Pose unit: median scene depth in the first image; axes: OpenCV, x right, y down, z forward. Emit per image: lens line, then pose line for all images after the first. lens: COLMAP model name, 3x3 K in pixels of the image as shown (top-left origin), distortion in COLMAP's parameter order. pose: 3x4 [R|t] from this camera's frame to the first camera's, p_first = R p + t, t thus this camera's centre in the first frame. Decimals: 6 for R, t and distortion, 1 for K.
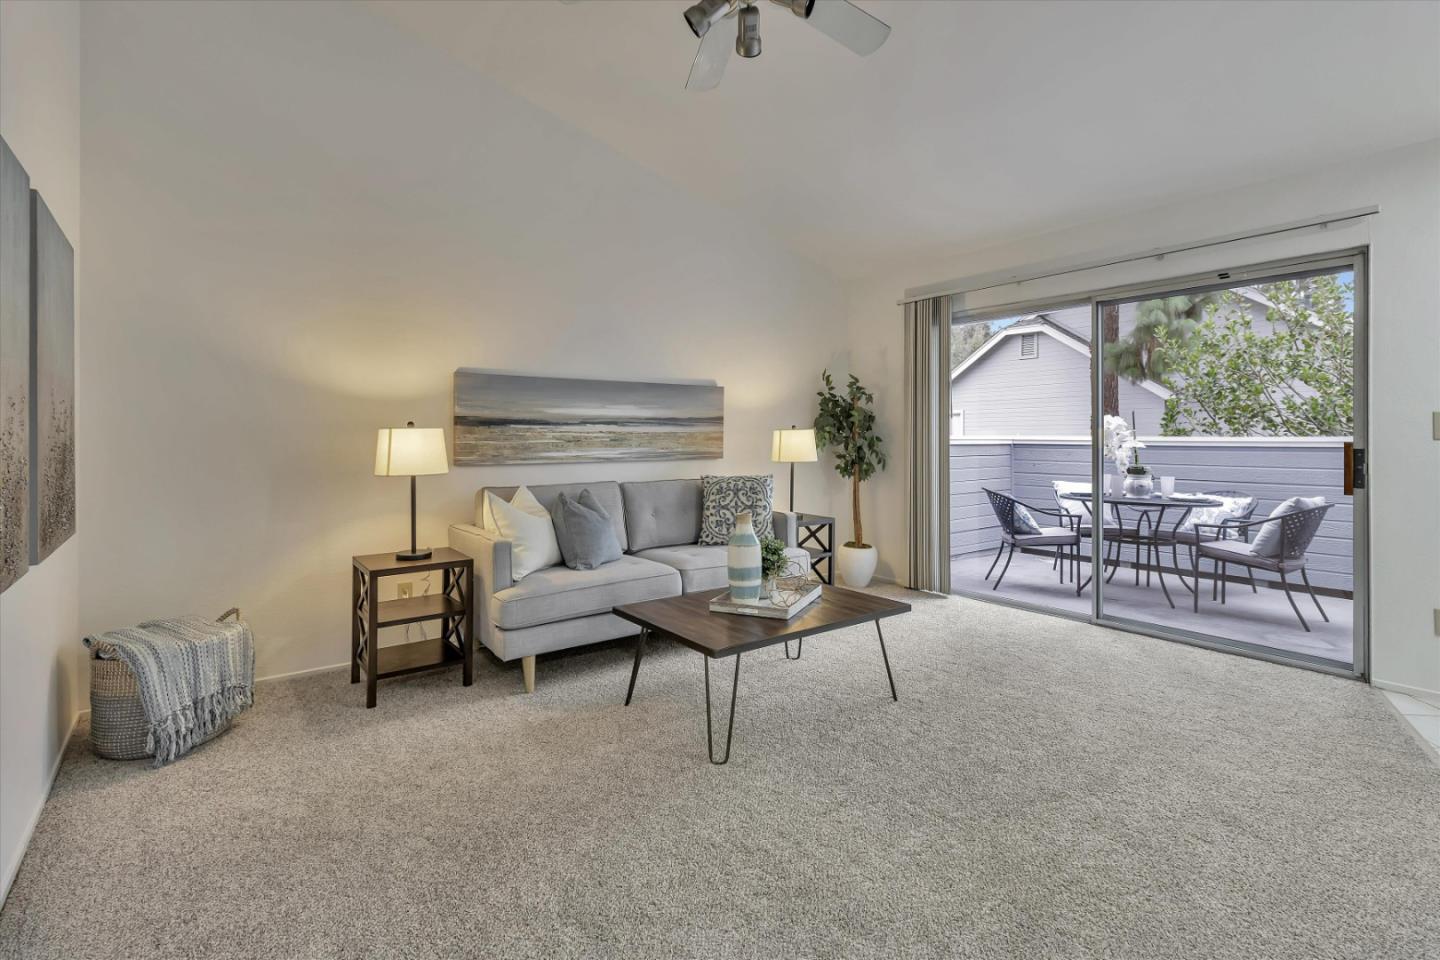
lens RADIAL K [[677.2, 0, 727.4], [0, 677.2, 434.2], [0, 0, 1]] dist [0.003346, 0.000629]
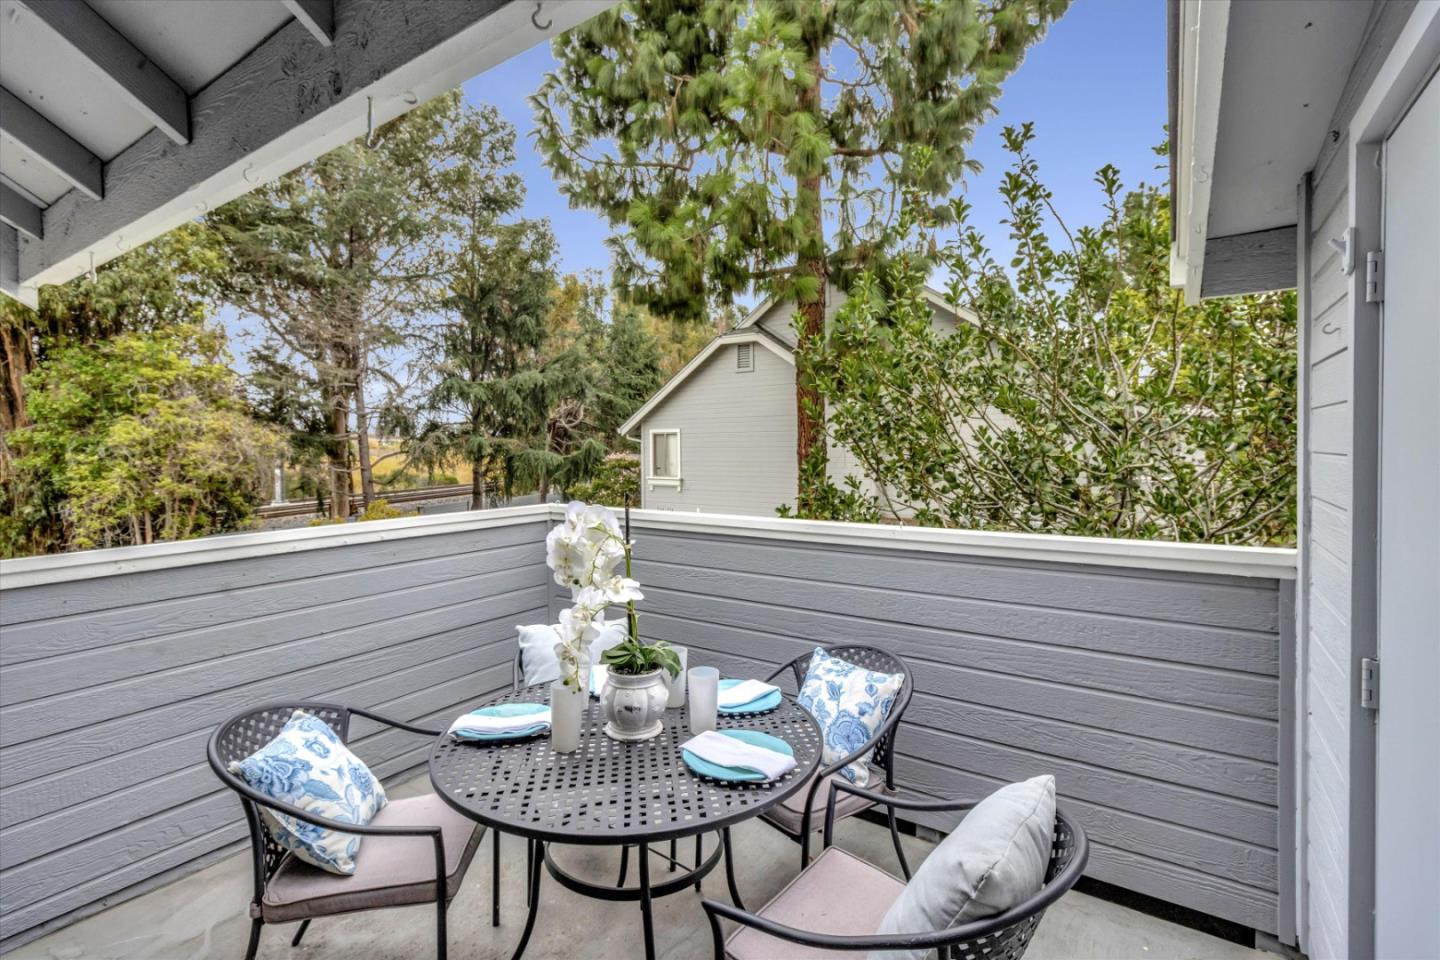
lens RADIAL K [[678.2, 0, 720.0], [0, 678.2, 480.0], [0, 0, 1]] dist [0.001058, 0.000074]
pose [[0.950927, -0.024160, 0.308470, 0.379715], [0.008844, 0.998662, 0.050952, -0.043726], [-0.309289, -0.045724, 0.949868, 0.448511]]
